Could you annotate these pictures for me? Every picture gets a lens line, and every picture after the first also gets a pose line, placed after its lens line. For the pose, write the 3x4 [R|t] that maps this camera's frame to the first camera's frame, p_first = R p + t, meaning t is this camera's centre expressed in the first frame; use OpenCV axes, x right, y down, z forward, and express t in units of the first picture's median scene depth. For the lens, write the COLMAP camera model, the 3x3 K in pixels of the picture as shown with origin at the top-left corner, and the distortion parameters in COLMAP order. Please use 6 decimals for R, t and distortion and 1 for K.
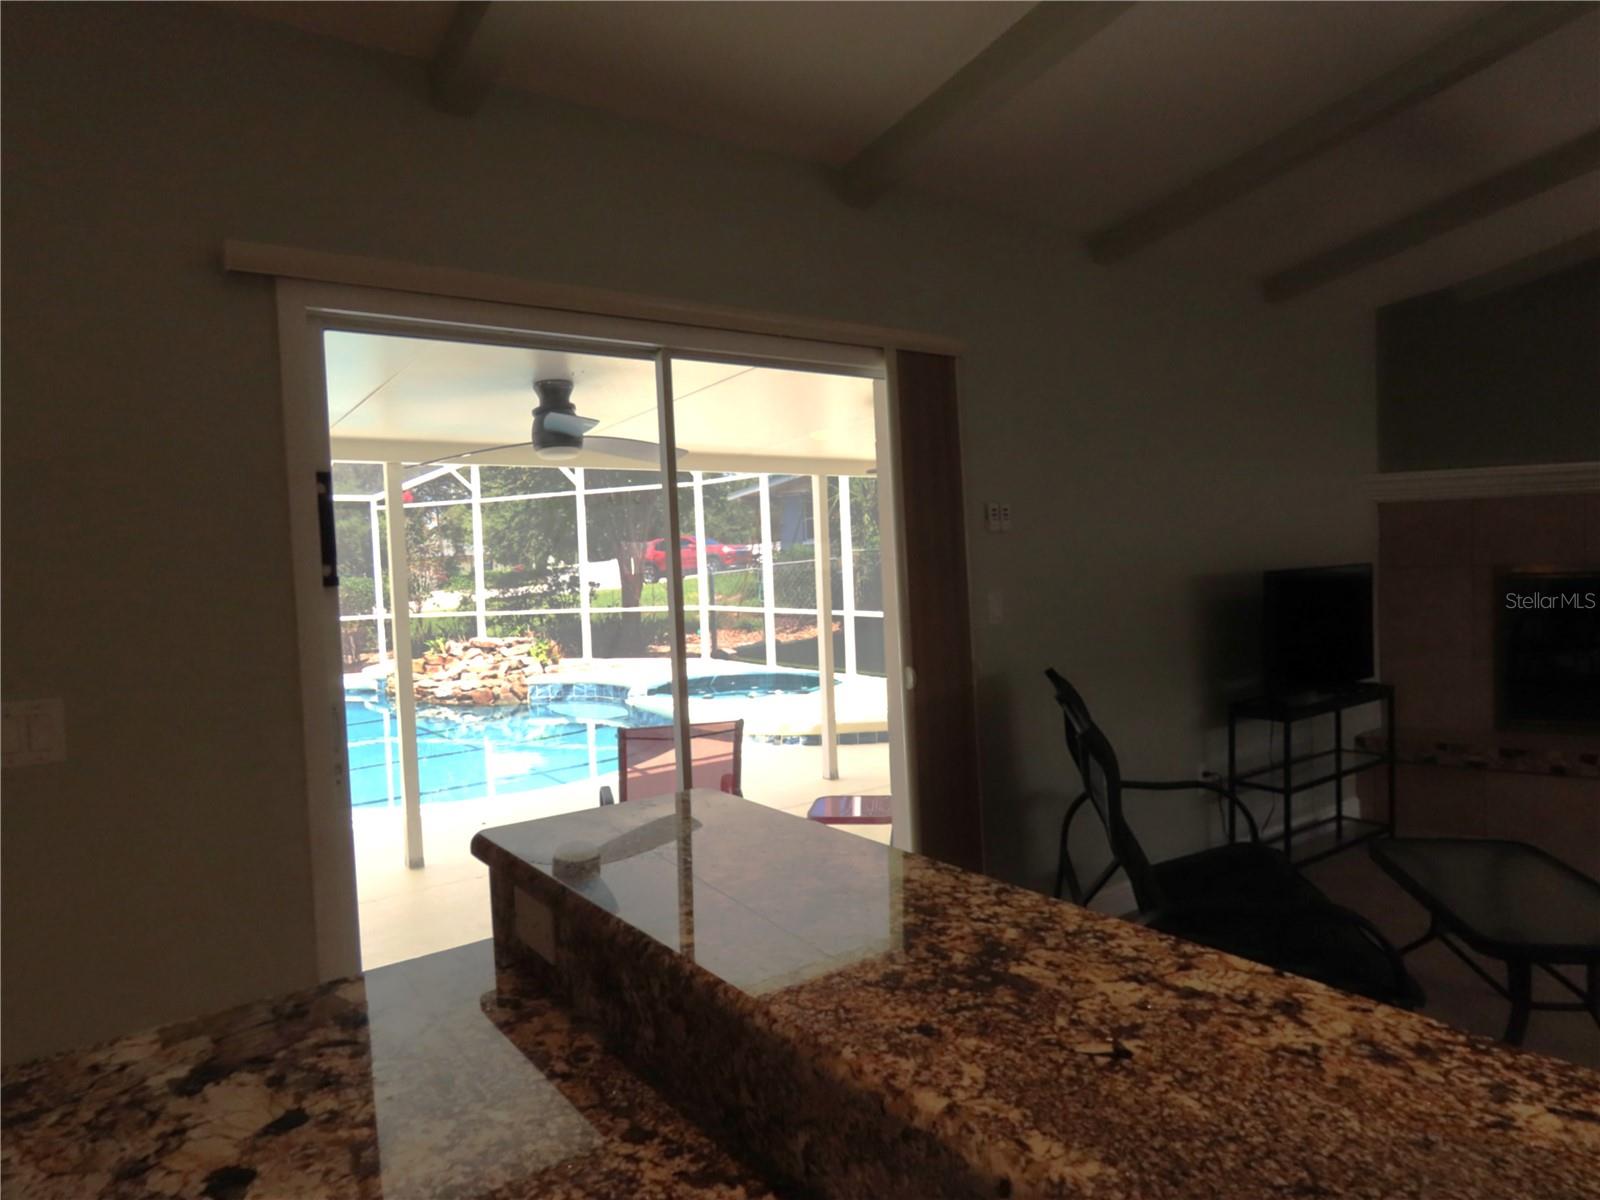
lens RADIAL K [[1004.9, 0, 800.0], [0, 1004.9, 600.0], [0, 0, 1]] dist [-0.008230, 0.004060]
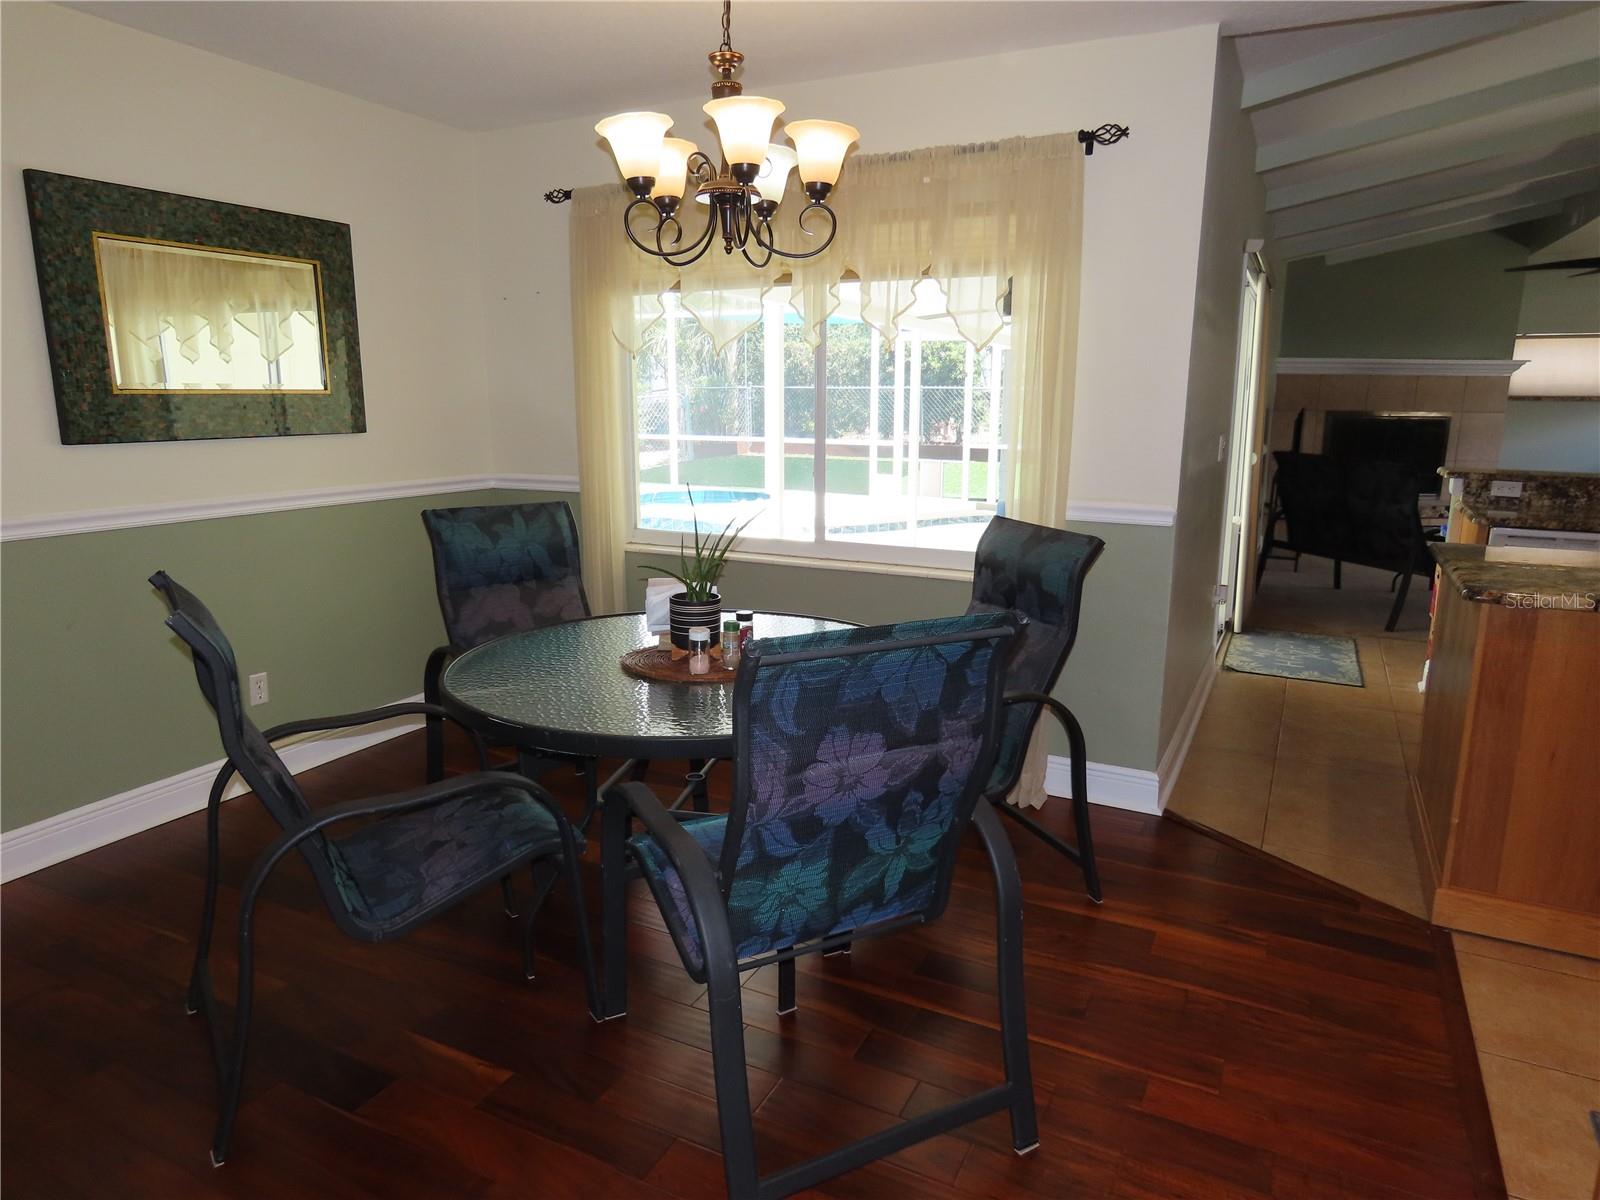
lens RADIAL K [[1008.4, 0, 800.0], [0, 1008.4, 600.0], [0, 0, 1]] dist [-0.018643, 0.012610]
pose [[0.895125, -0.048101, 0.443212, -1.339373], [-0.019117, 0.989107, 0.145954, 0.076832], [-0.445404, -0.139120, 0.884455, -0.360868]]
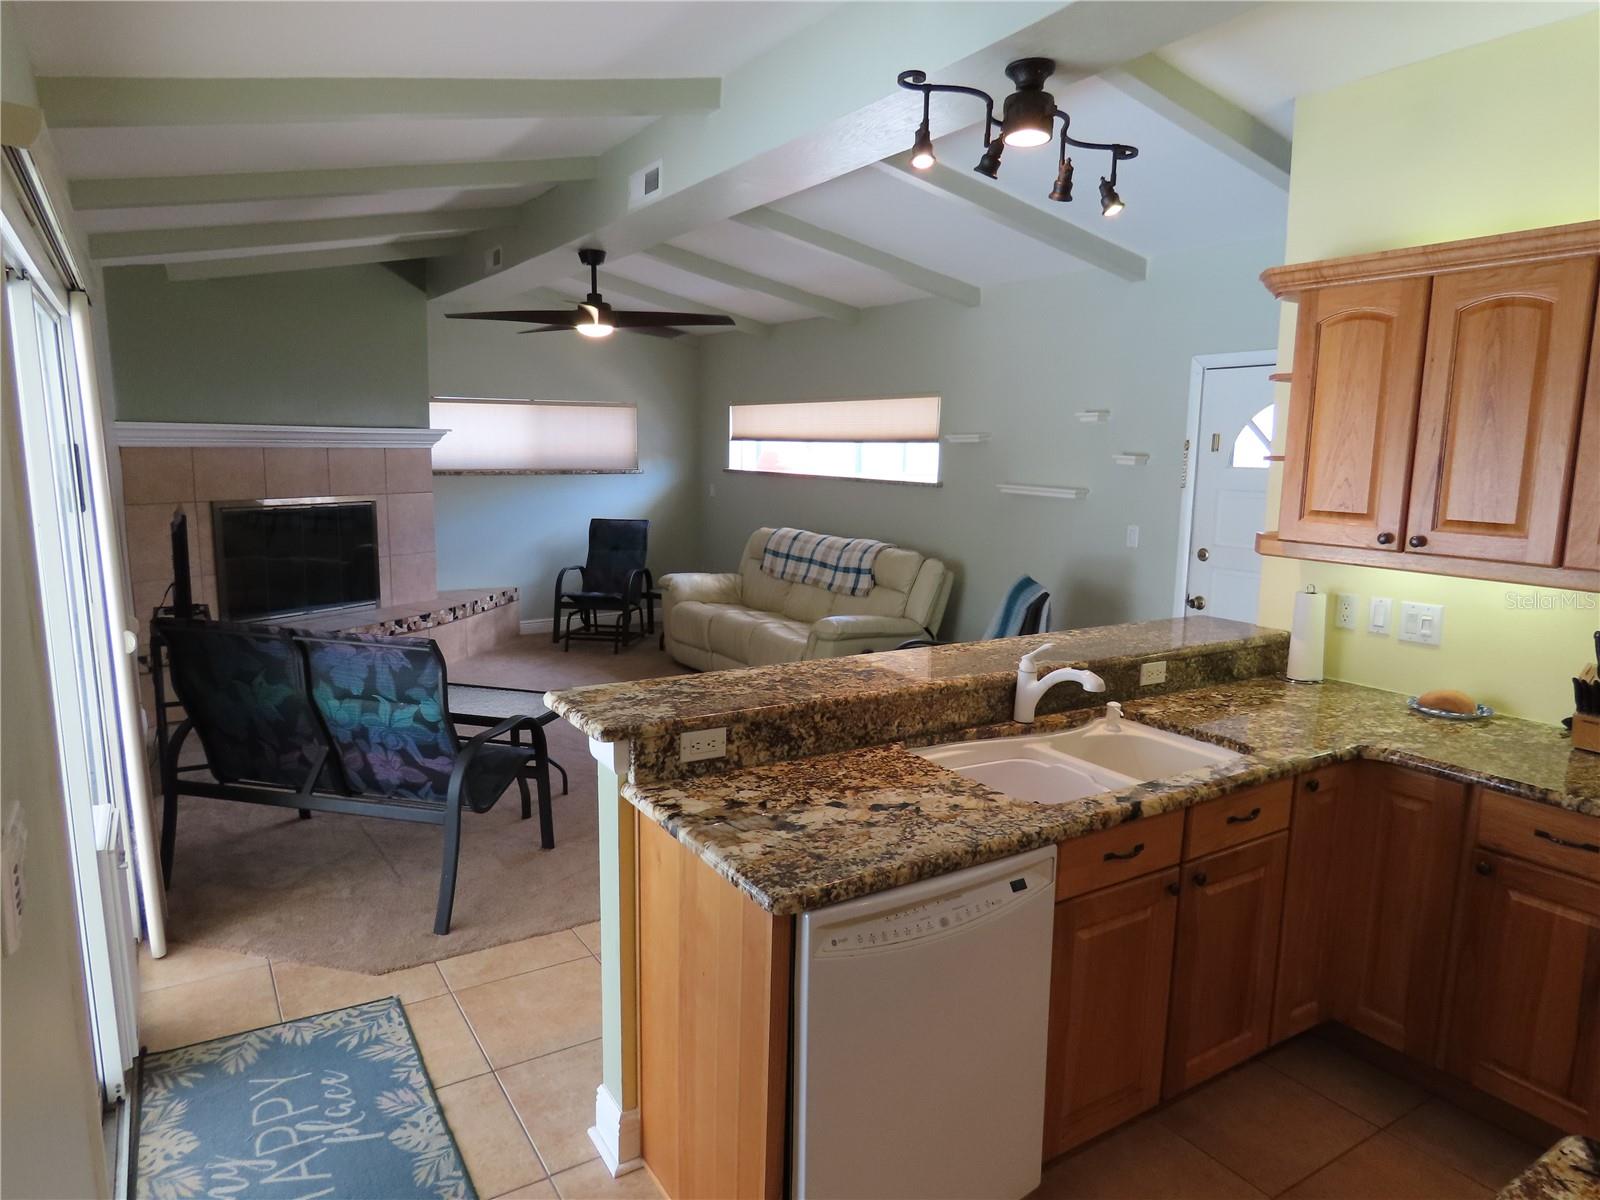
lens RADIAL K [[1006.1, 0, 800.0], [0, 1006.1, 600.0], [0, 0, 1]] dist [-0.011226, 0.002319]
pose [[0.073042, -0.115411, 0.990629, -0.644362], [0.027601, 0.993135, 0.113668, -0.043633], [-0.996947, 0.019040, 0.075726, 0.219166]]
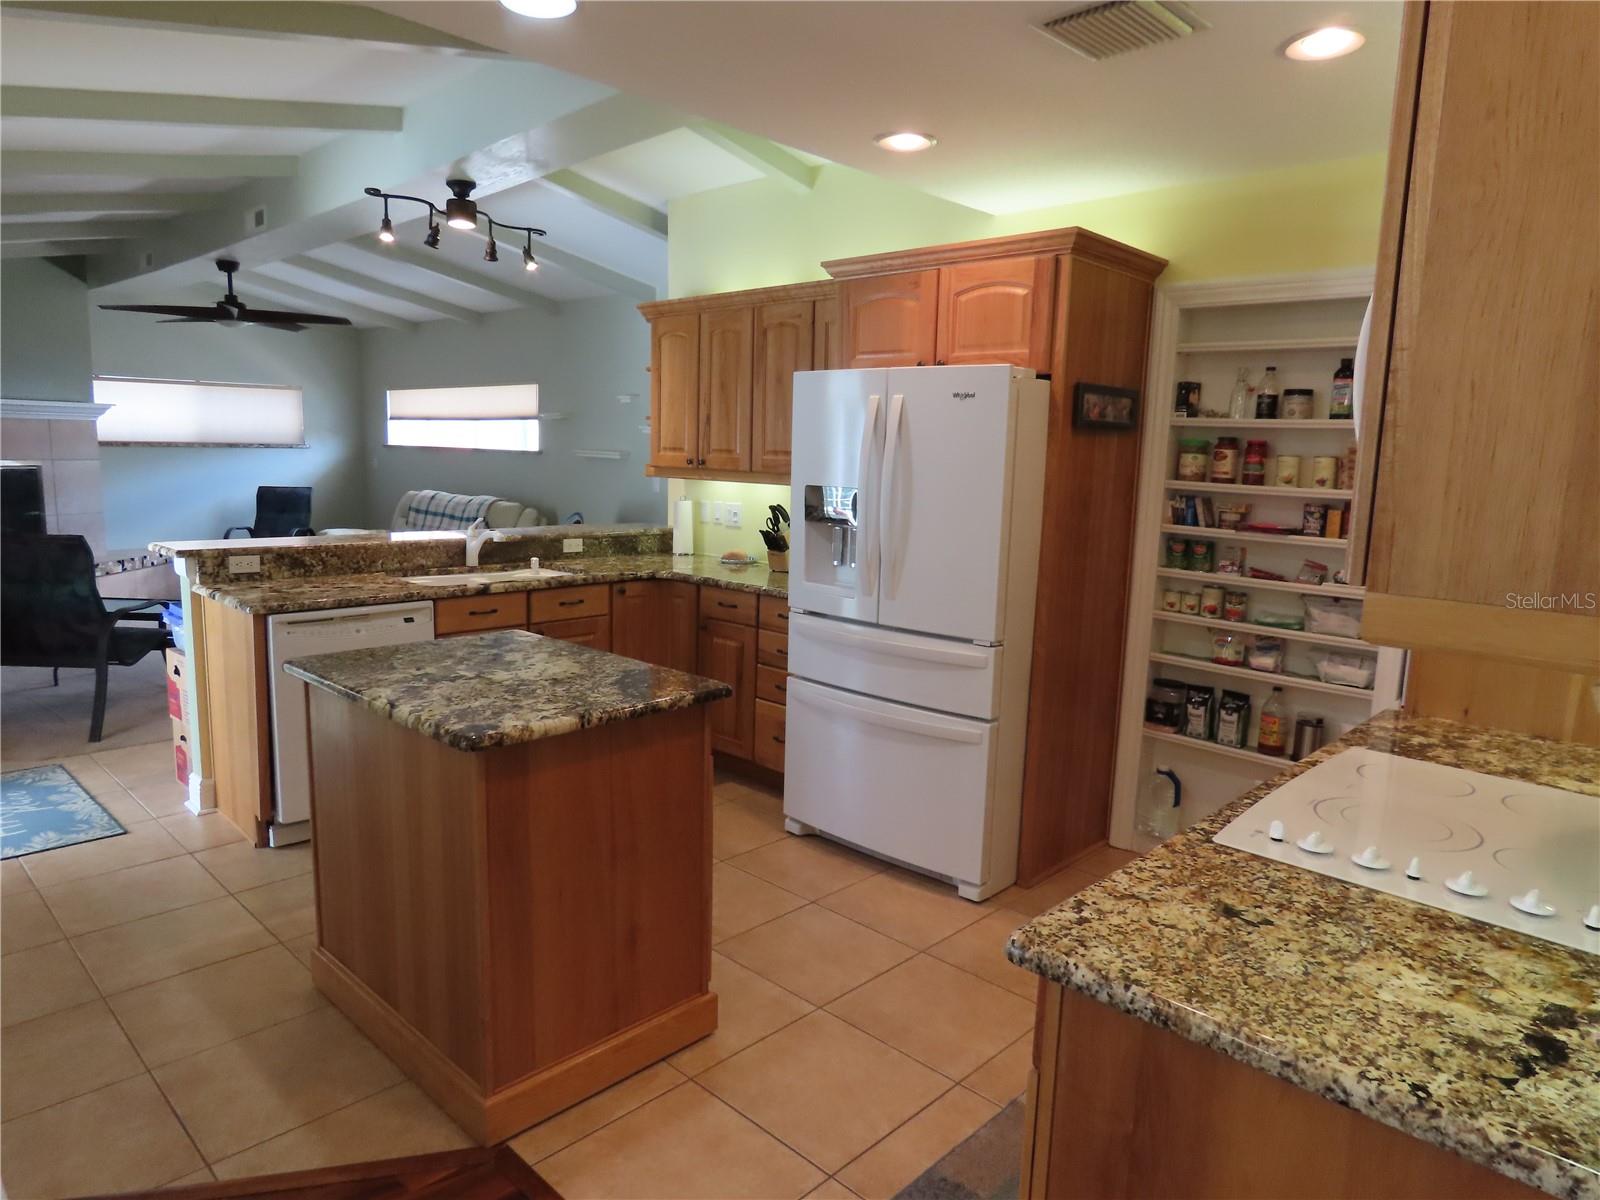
lens RADIAL K [[1006.1, 0, 800.0], [0, 1006.1, 600.0], [0, 0, 1]] dist [-0.011226, 0.002319]
pose [[-0.168202, -0.114592, 0.979069, -1.186150], [0.025117, 0.992400, 0.120467, 0.030556], [-0.985433, 0.044854, -0.164045, -0.069066]]
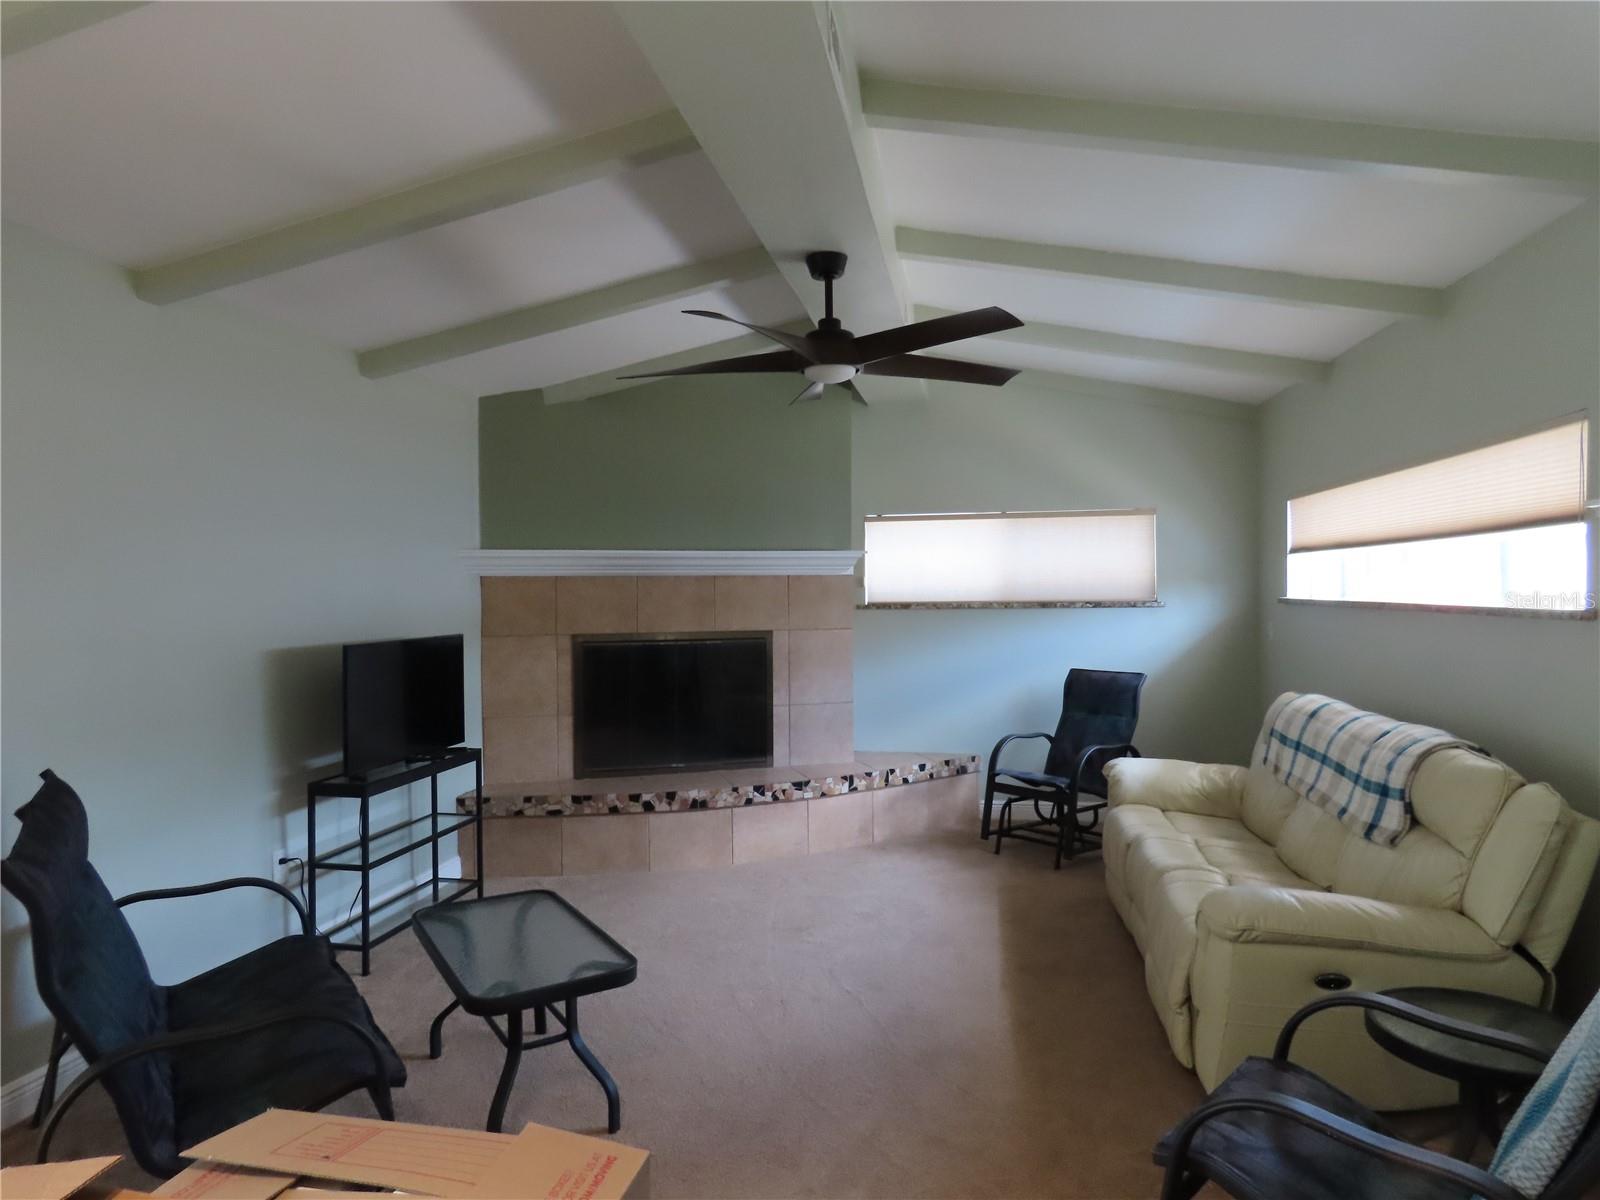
lens RADIAL K [[1006.1, 0, 800.0], [0, 1006.1, 600.0], [0, 0, 1]] dist [-0.011226, 0.002319]
pose [[0.727063, 0.024303, 0.686140, 0.113884], [0.011749, 0.998787, -0.047826, -0.020317], [-0.686470, 0.042834, 0.725896, -0.022902]]
